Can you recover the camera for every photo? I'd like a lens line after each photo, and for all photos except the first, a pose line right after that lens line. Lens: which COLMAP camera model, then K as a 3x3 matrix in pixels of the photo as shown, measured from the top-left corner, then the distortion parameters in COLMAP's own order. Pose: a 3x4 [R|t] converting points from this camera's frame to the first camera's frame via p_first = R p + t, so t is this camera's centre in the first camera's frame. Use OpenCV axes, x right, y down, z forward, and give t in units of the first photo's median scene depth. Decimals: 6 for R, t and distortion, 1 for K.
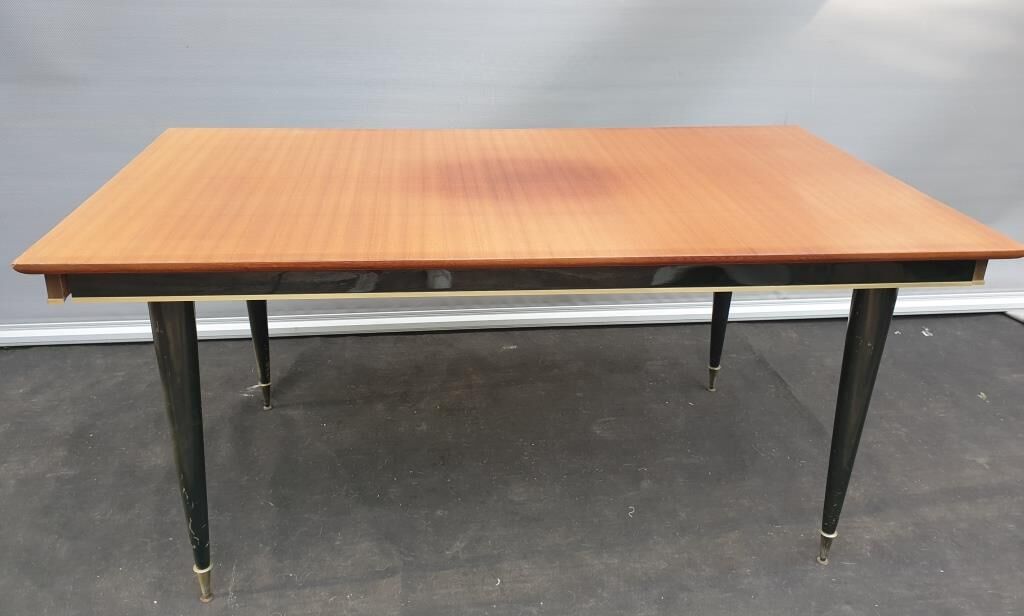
lens RADIAL K [[777.0, 0, 490.8], [0, 777.0, 272.6], [0, 0, 1]] dist [-0.003426, 0.046174]
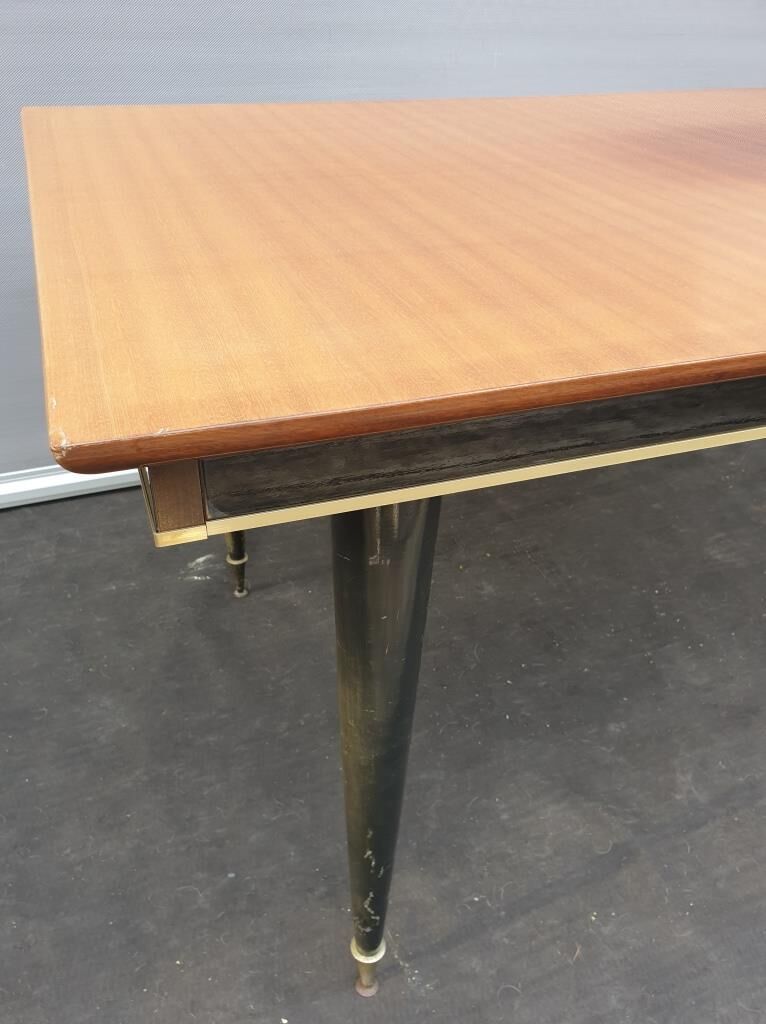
lens RADIAL K [[778.5, 0, 383.0], [0, 778.5, 512.0], [0, 0, 1]] dist [0.003730, -0.004832]
pose [[0.968238, -0.135400, 0.210193, -0.382896], [0.087828, 0.971288, 0.221102, -0.028687], [-0.234095, -0.195618, 0.952330, 0.481691]]
